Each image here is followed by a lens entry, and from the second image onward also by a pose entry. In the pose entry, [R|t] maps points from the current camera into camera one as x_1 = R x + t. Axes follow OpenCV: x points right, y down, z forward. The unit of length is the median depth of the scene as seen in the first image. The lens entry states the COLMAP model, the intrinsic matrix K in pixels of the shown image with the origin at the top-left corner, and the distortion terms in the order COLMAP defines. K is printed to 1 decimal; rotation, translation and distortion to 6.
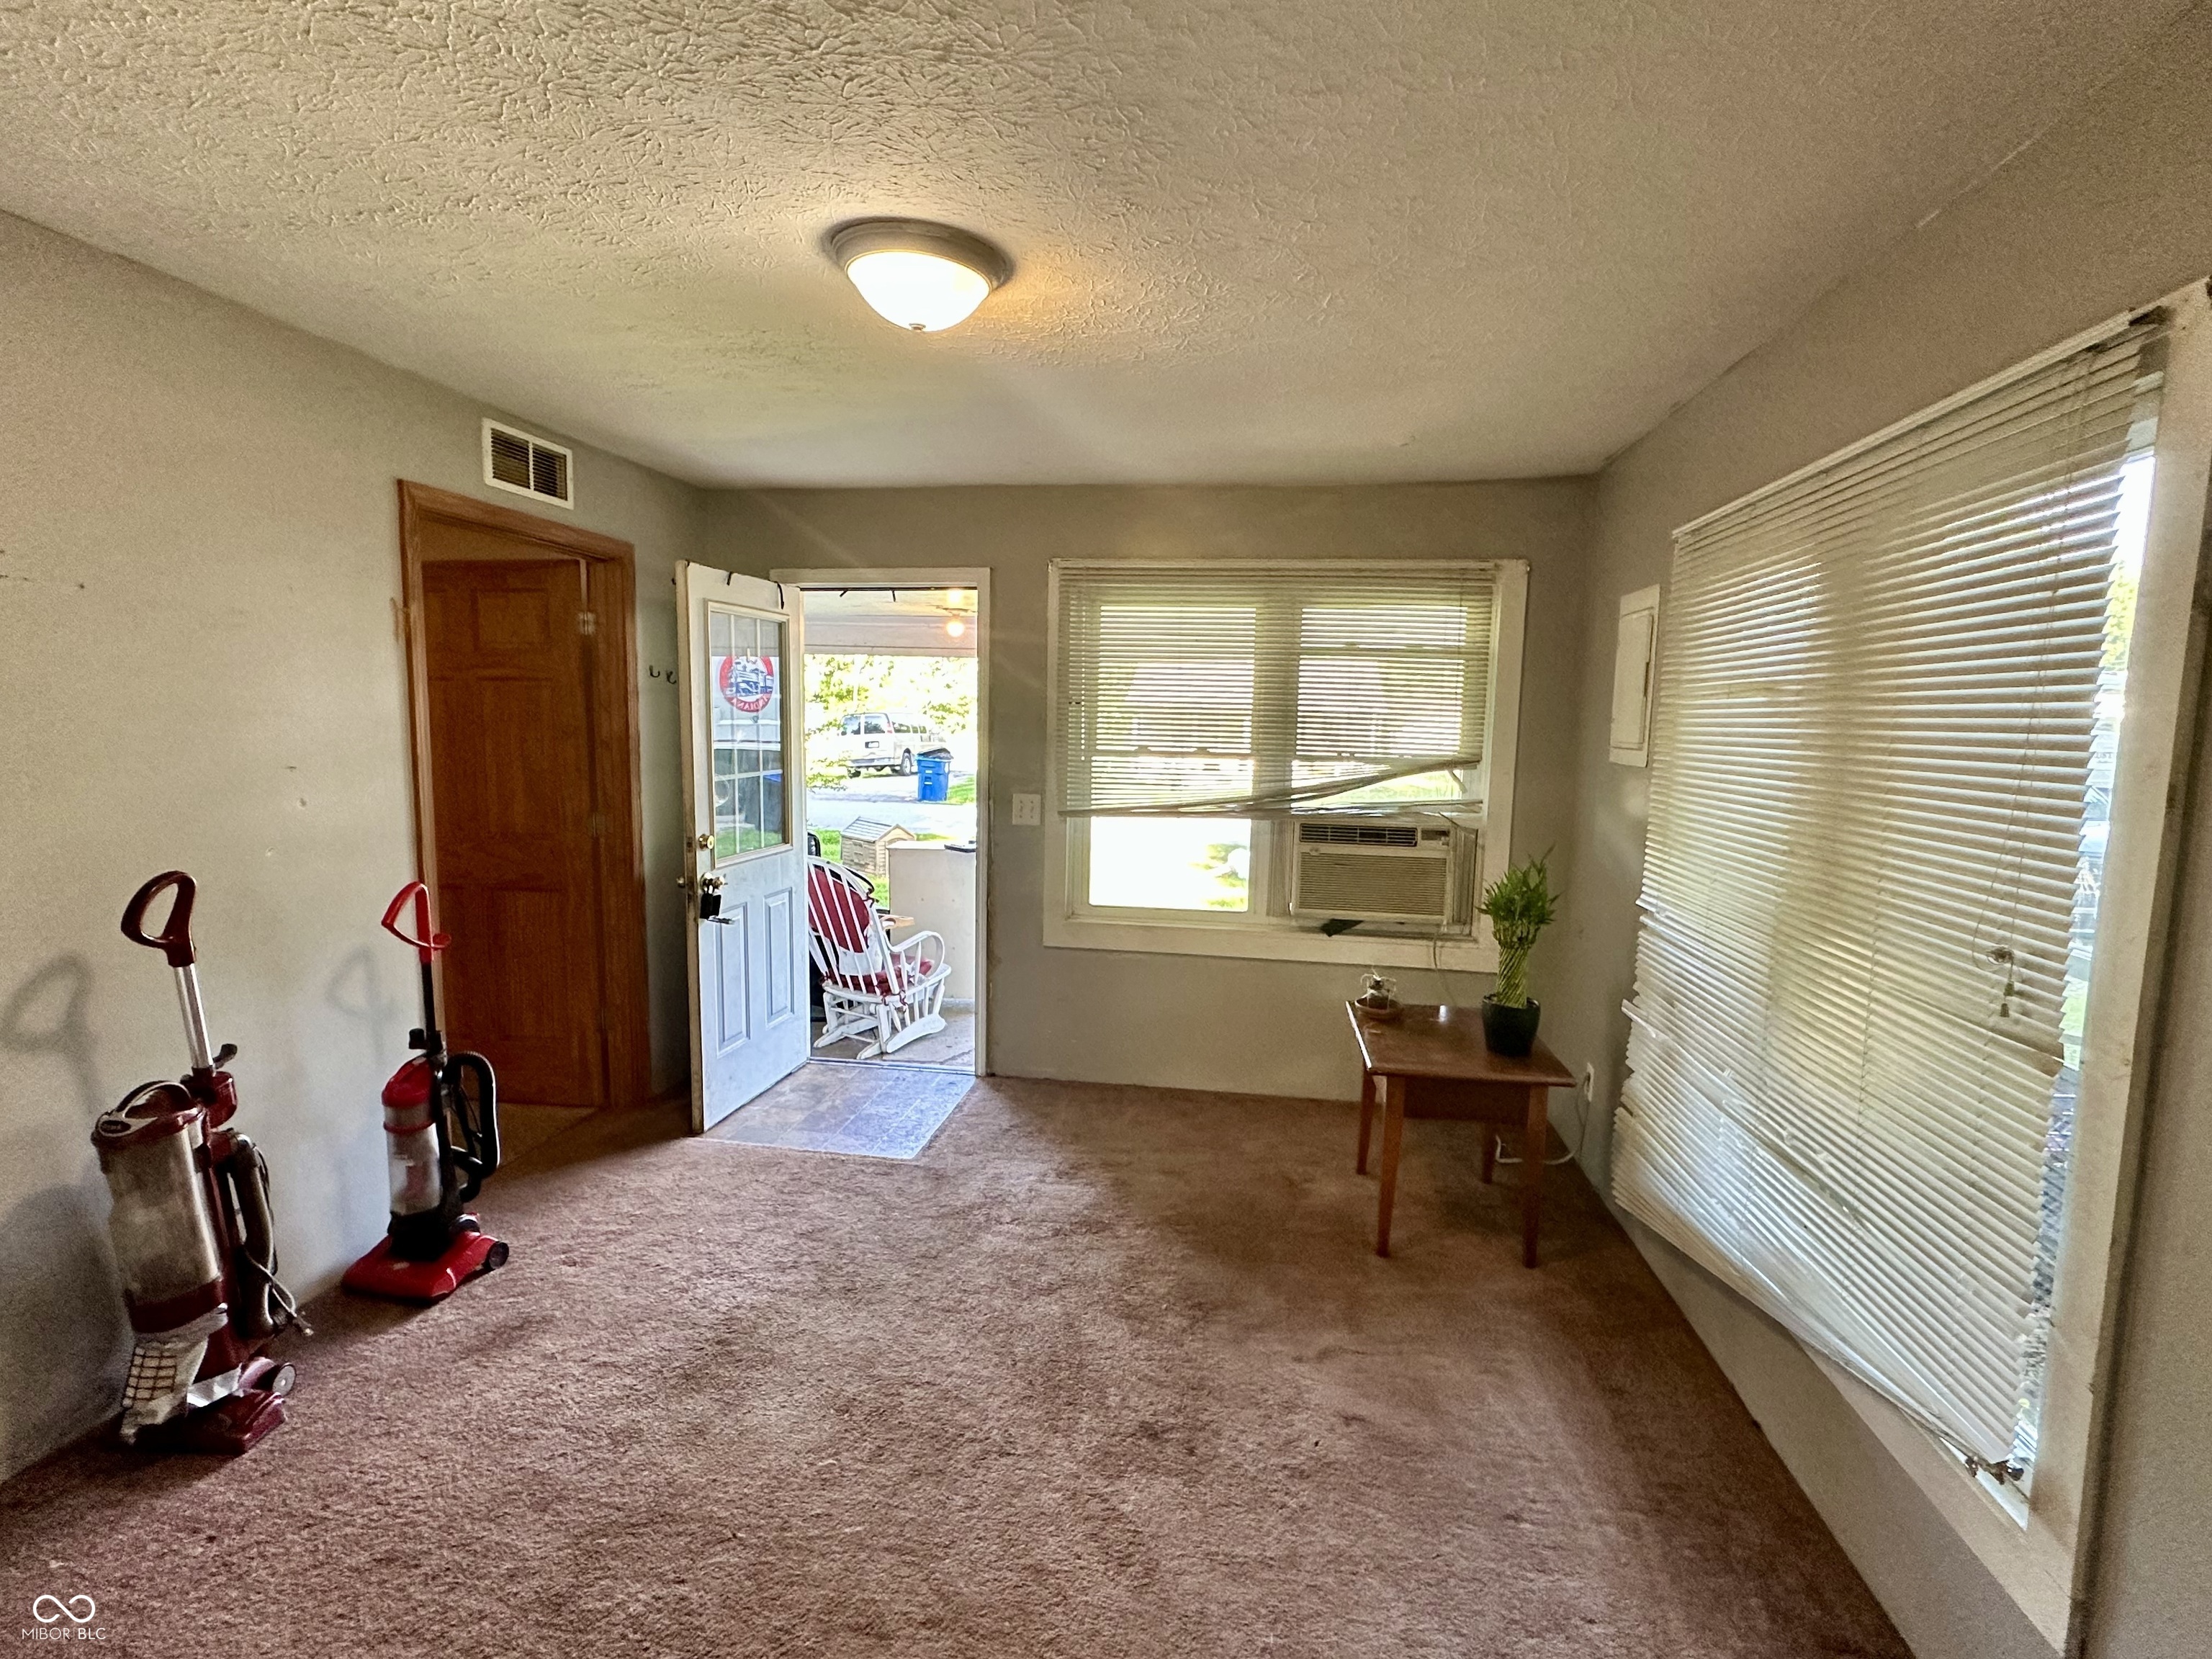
lens RADIAL K [[1049.3, 0, 1108.6], [0, 1049.3, 835.8], [0, 0, 1]] dist [-0.003156, 0.000124]
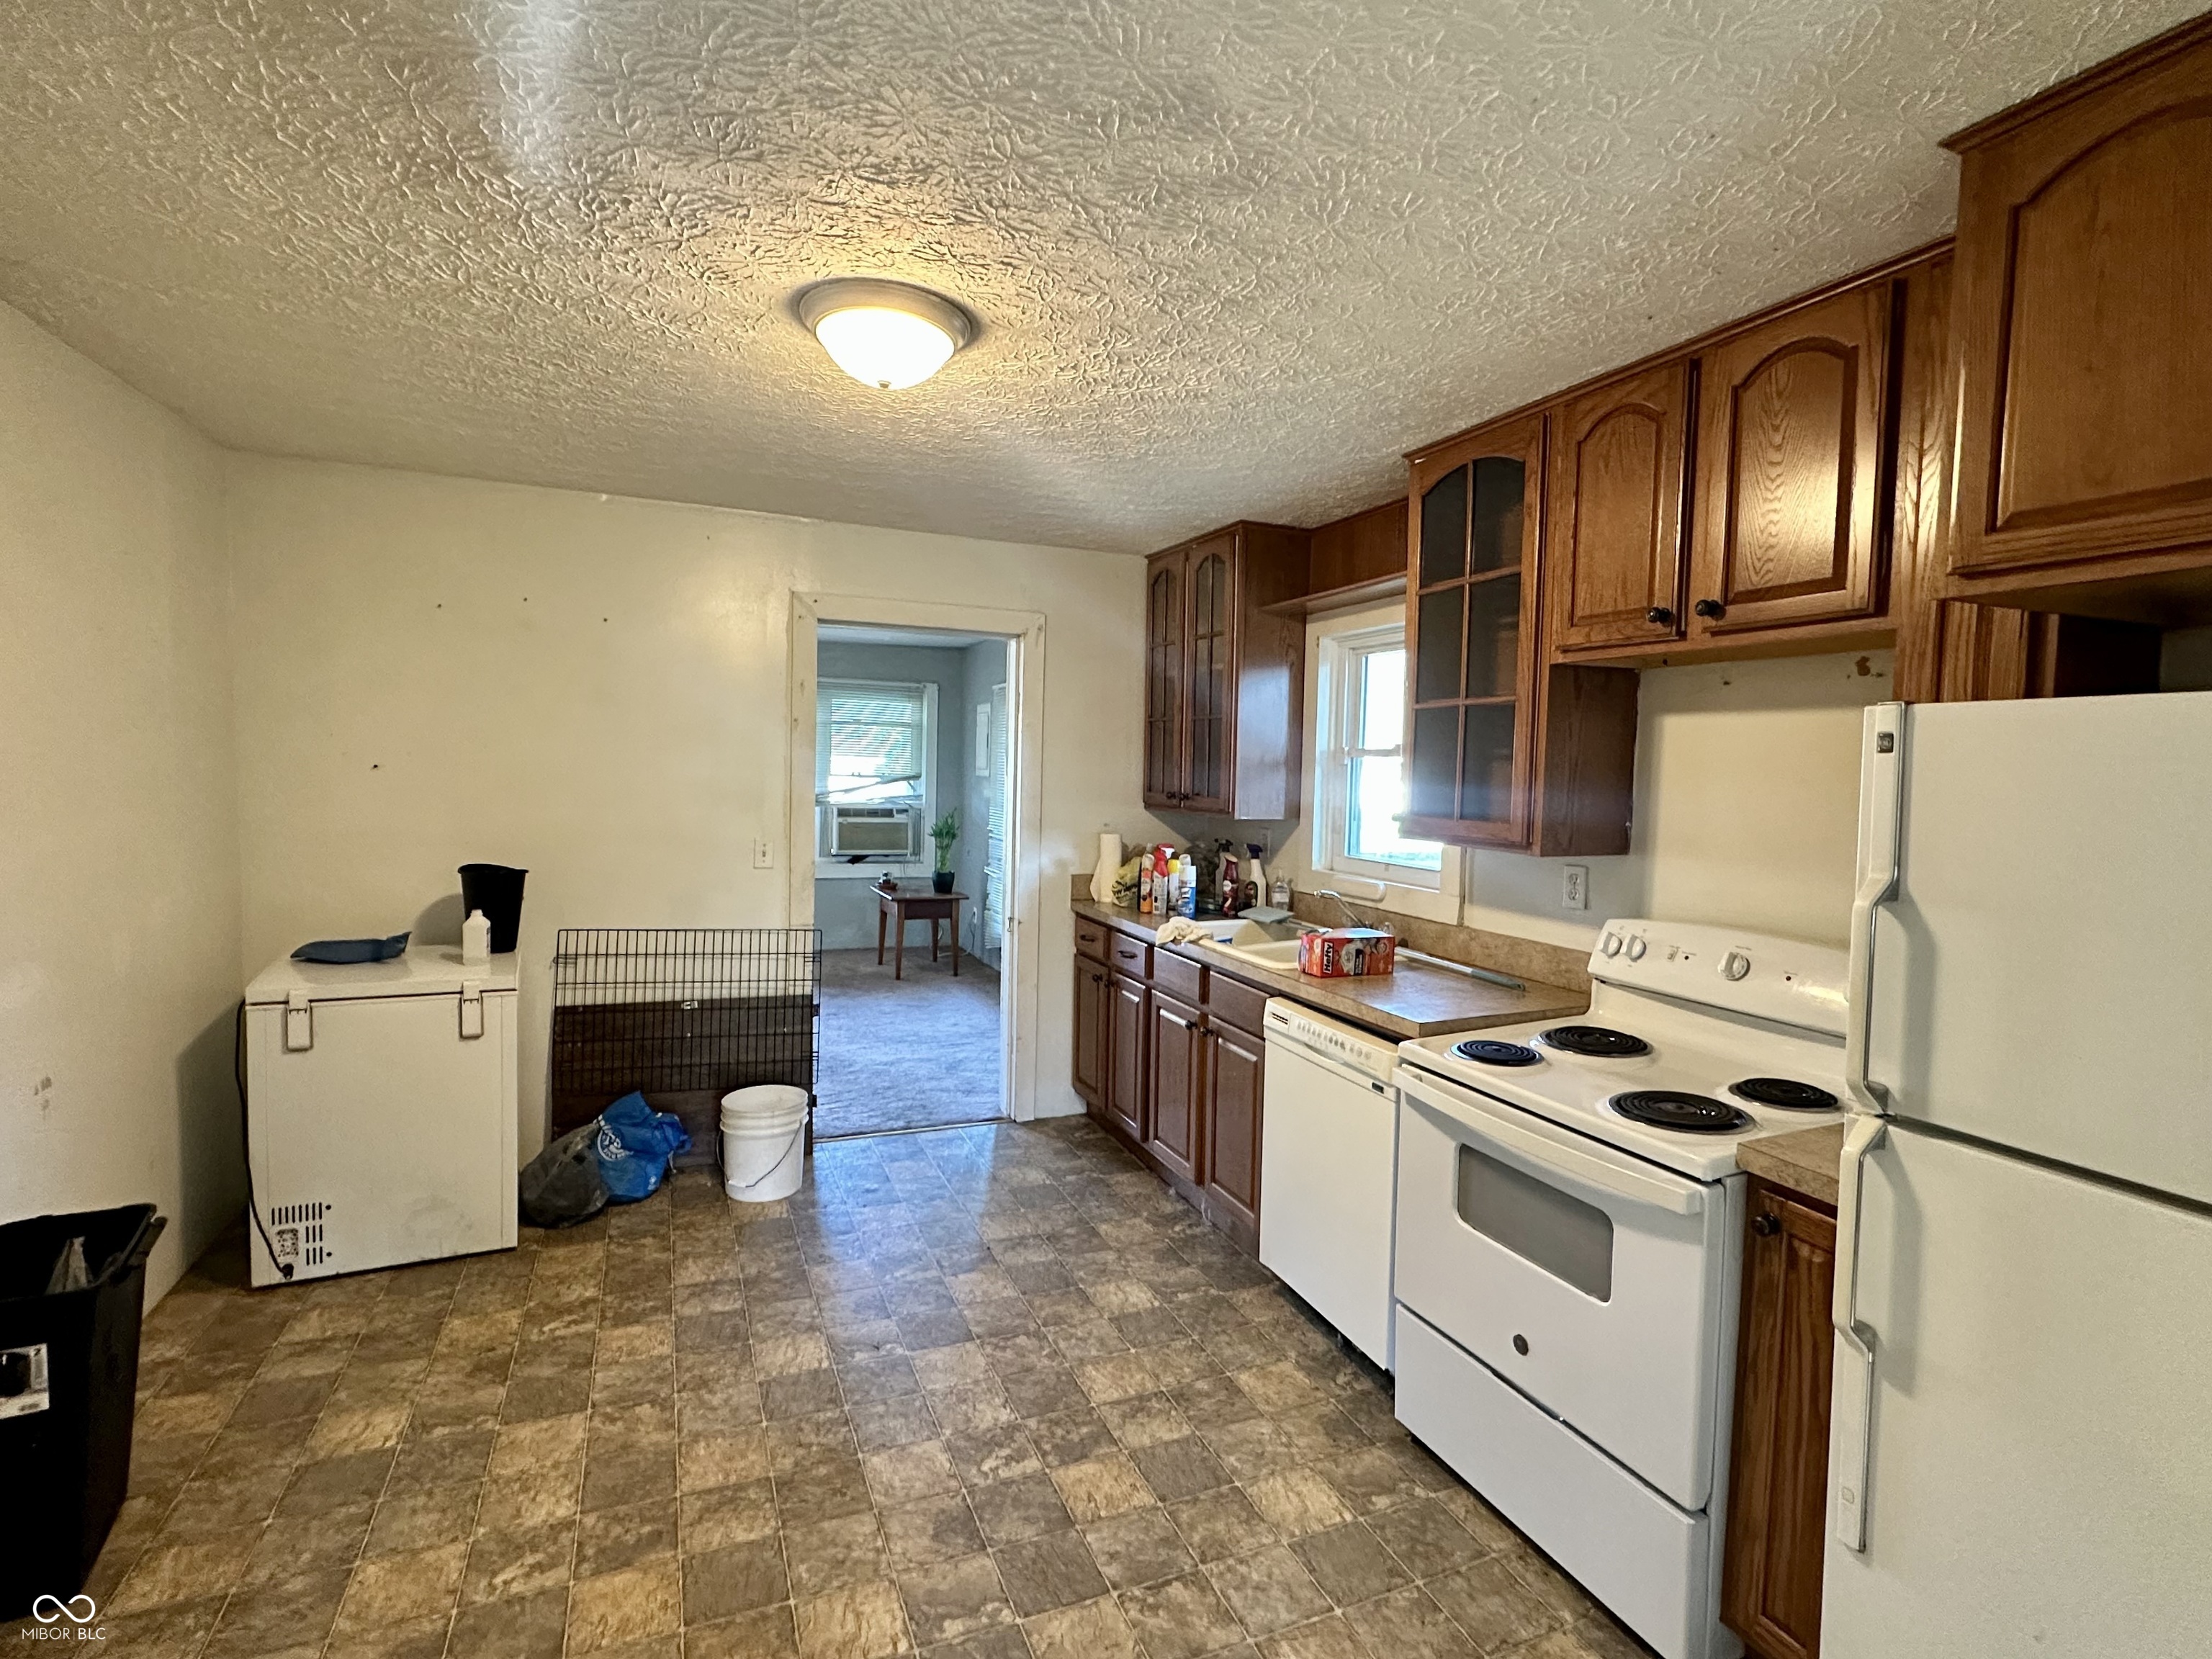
lens RADIAL K [[1049.3, 0, 1104.0], [0, 1049.3, 829.7], [0, 0, 1]] dist [-0.003156, 0.000124]
pose [[0.849666, -0.029013, 0.526523, -0.458235], [0.053040, 0.998124, -0.030592, 0.123177], [-0.524647, 0.053919, 0.849610, -1.006581]]
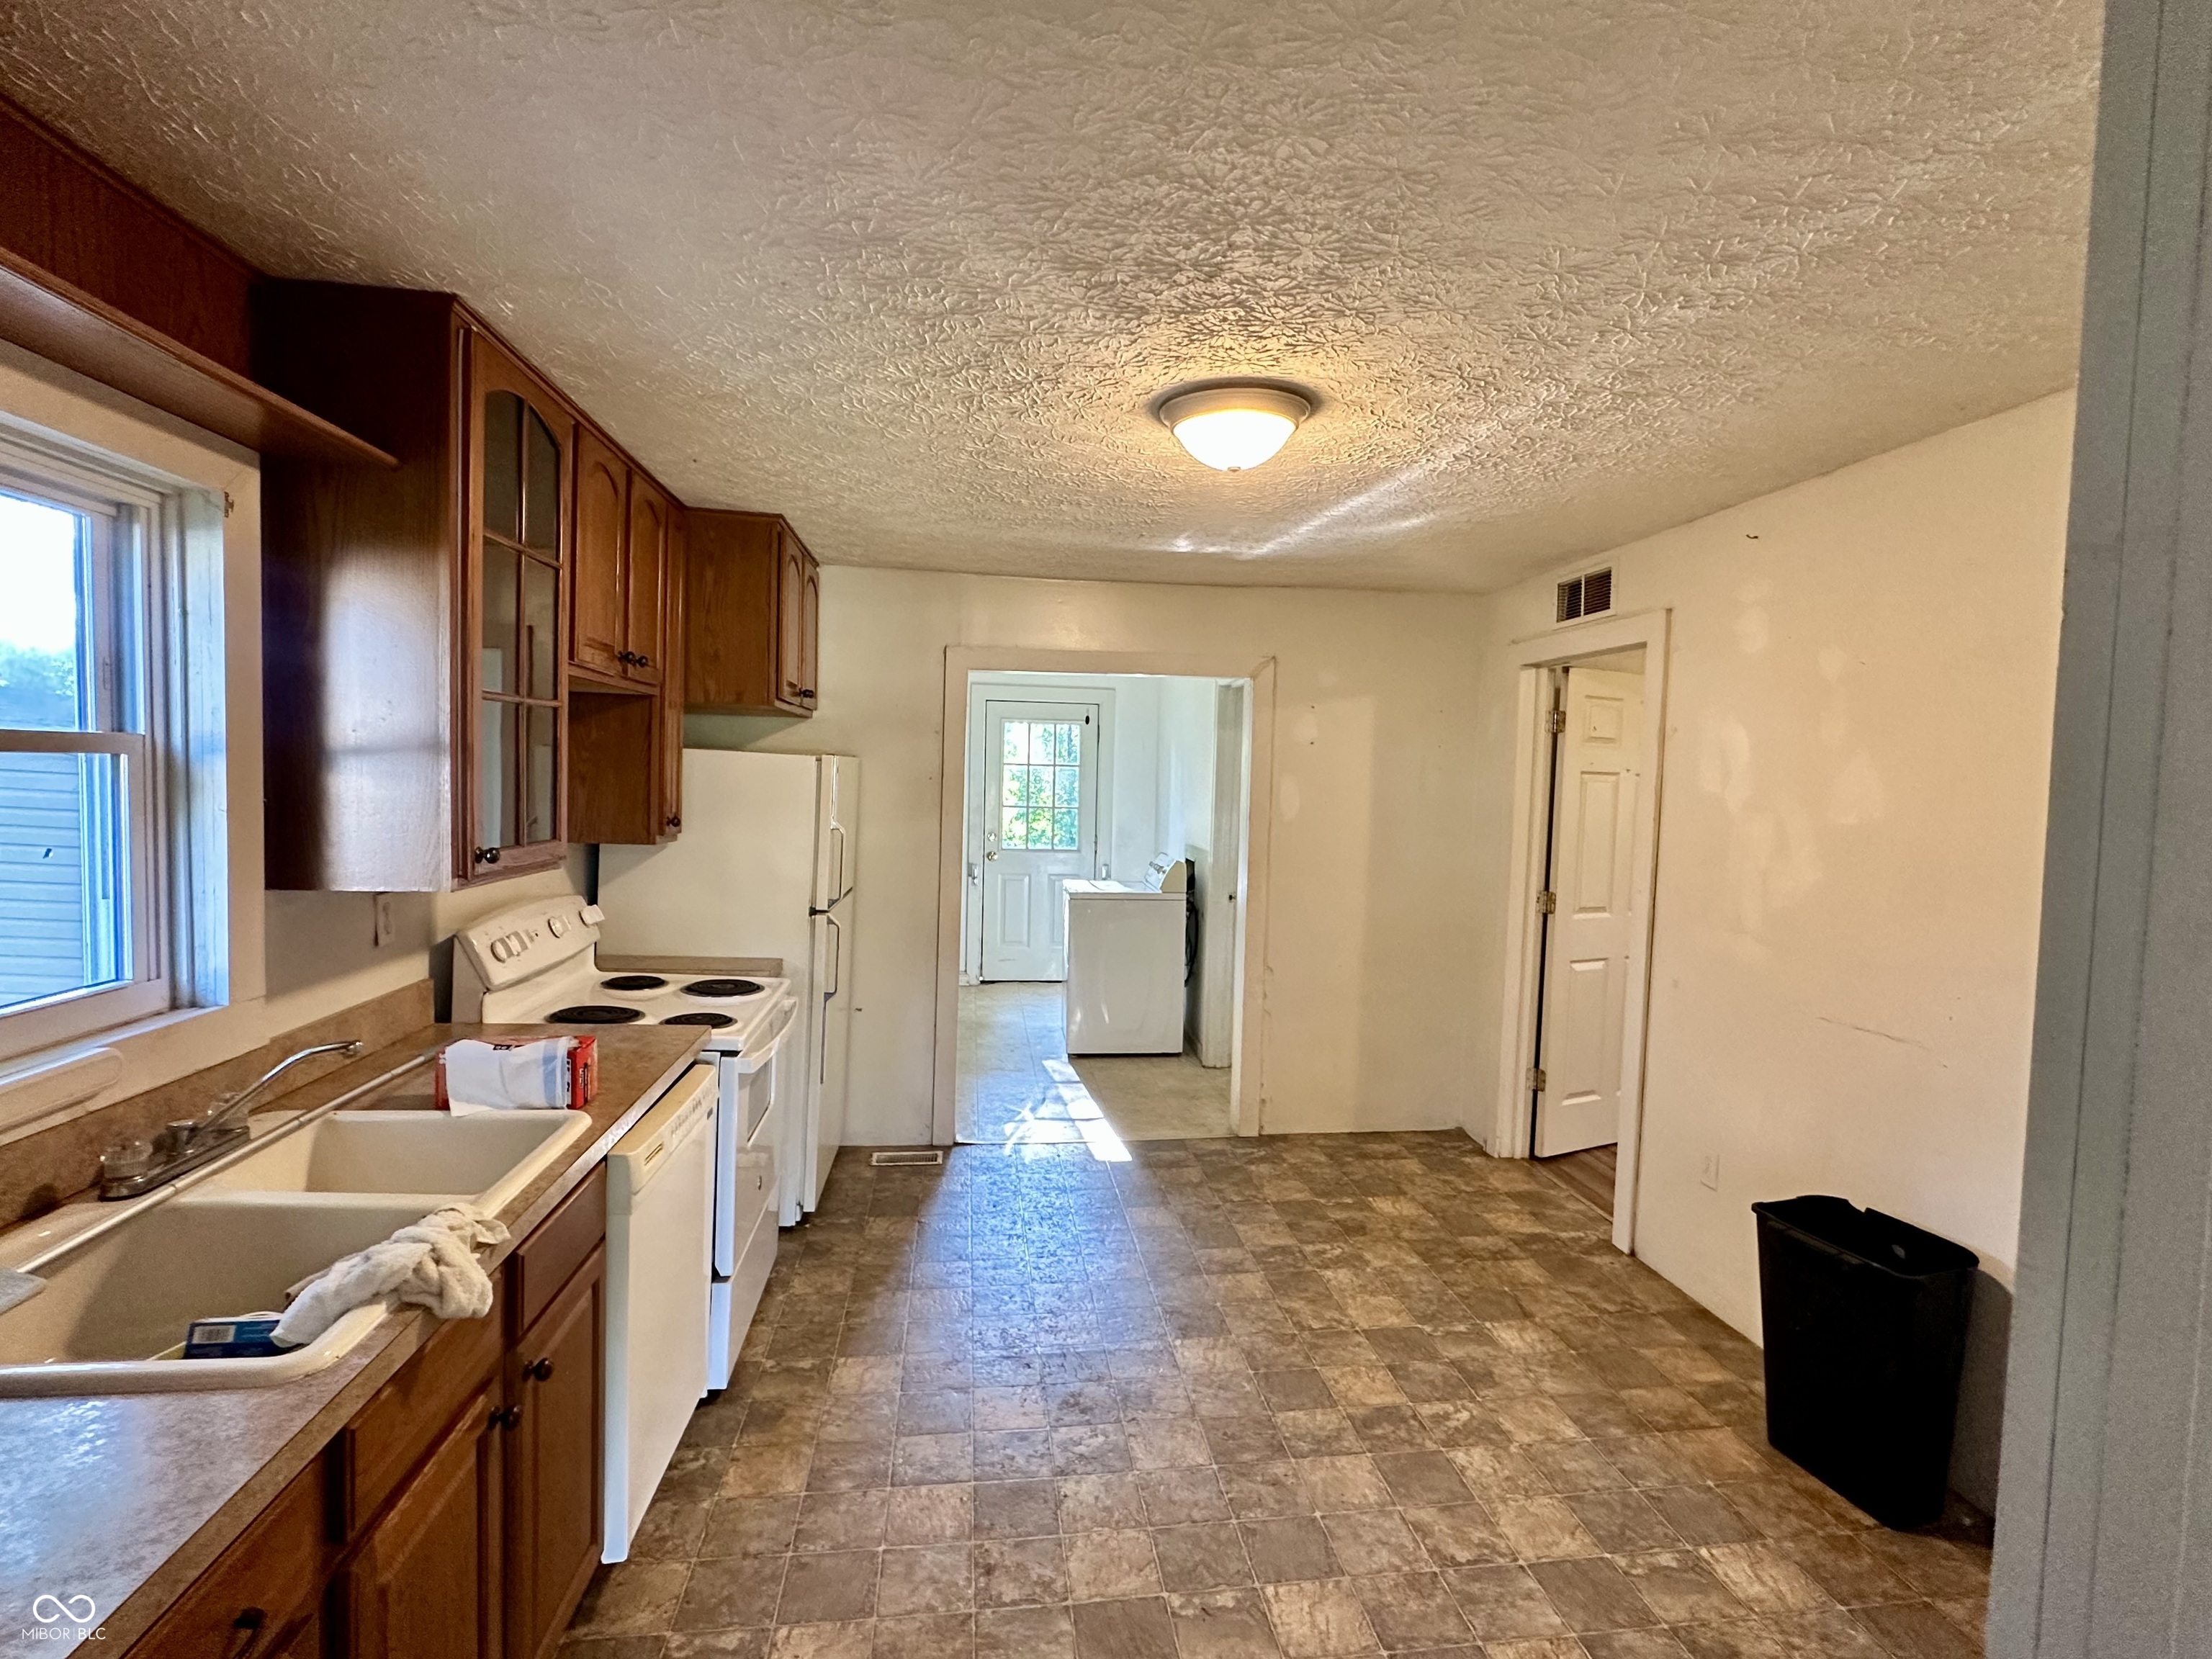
lens RADIAL K [[1049.3, 0, 1101.4], [0, 1049.3, 824.3], [0, 0, 1]] dist [-0.003156, 0.000124]
pose [[-0.960265, -0.029144, -0.277564, 1.148868], [-0.075218, 0.984758, 0.156824, -0.399856], [0.268763, 0.171471, -0.947821, 3.080954]]
